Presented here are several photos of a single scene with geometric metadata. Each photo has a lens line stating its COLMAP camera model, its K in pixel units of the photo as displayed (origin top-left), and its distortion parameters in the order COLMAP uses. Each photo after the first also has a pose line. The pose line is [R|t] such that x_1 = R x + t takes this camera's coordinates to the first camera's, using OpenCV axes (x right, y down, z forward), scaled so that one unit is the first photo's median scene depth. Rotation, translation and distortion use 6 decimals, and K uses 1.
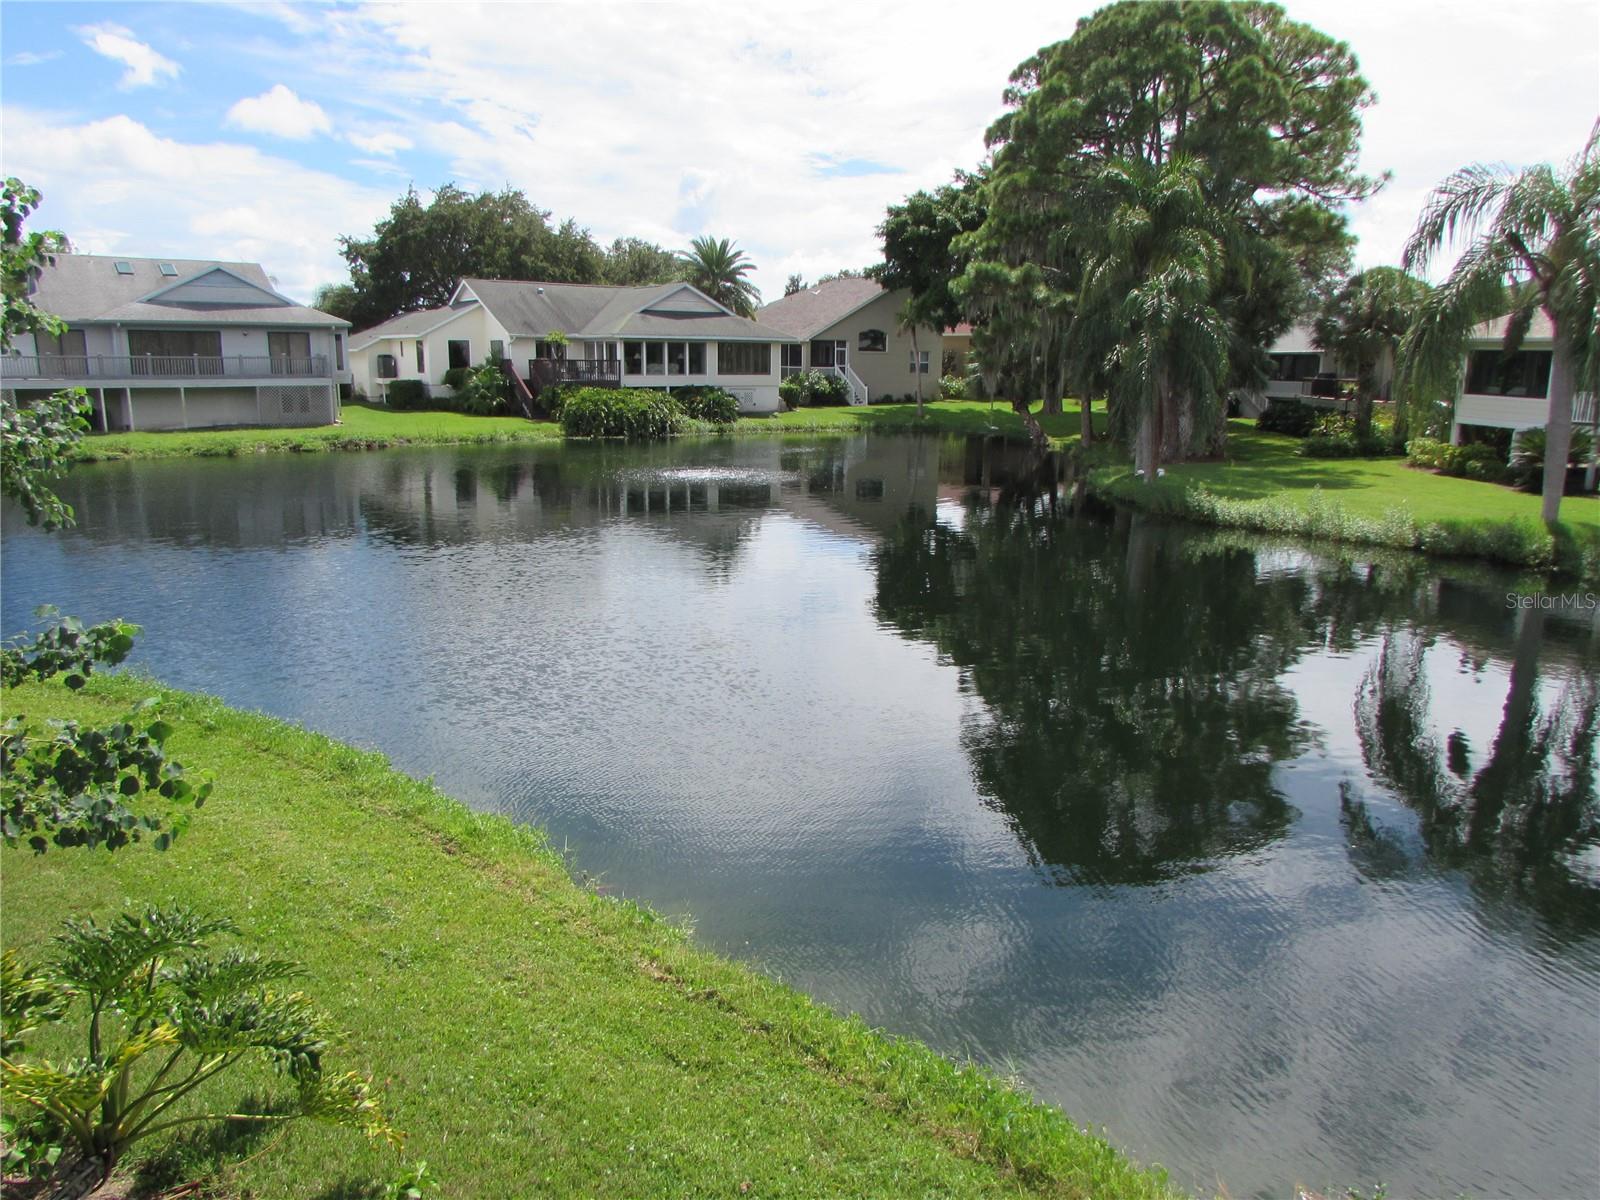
lens RADIAL K [[1129.0, 0, 806.9], [0, 1129.0, 599.9], [0, 0, 1]] dist [-0.045832, 0.027503]
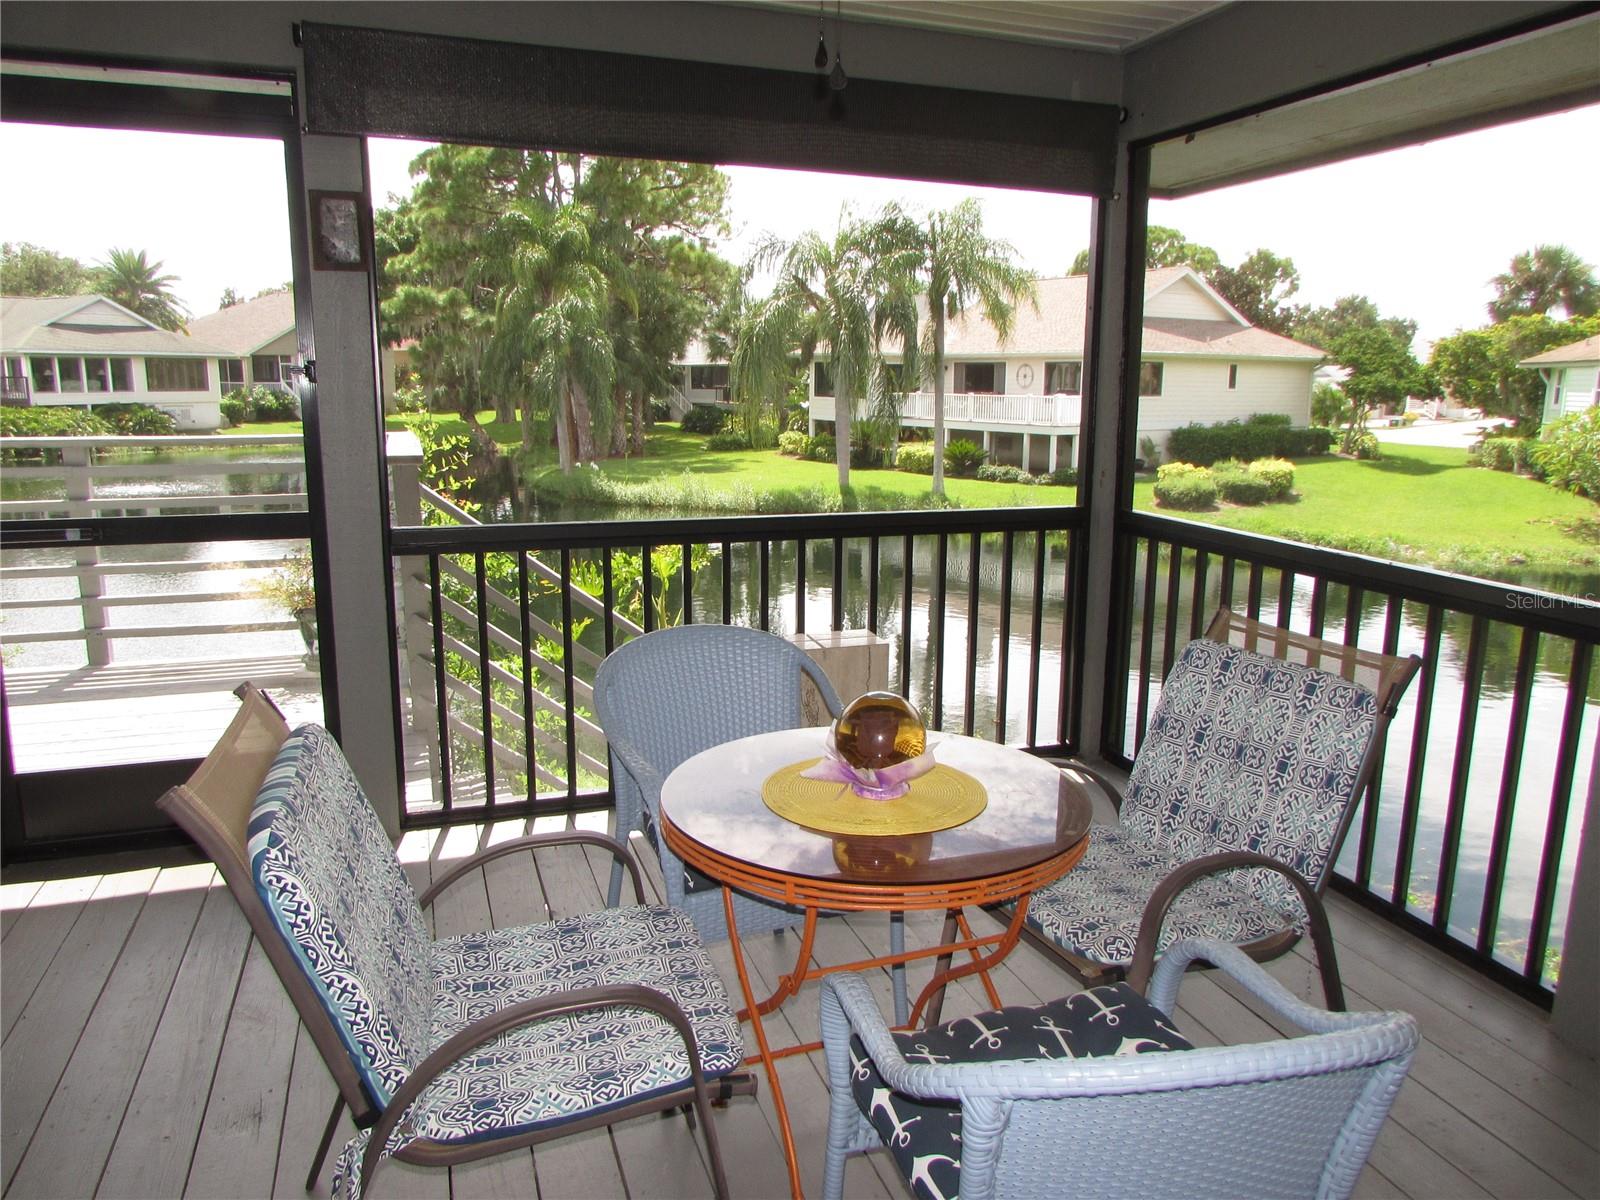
lens RADIAL K [[1120.6, 0, 806.4], [0, 1120.6, 595.0], [0, 0, 1]] dist [-0.037409, 0.022621]
pose [[0.899004, -0.088084, 0.428990, 0.006716], [0.093966, 0.995547, 0.007496, 0.023141], [-0.427740, 0.033572, 0.903278, -0.109070]]
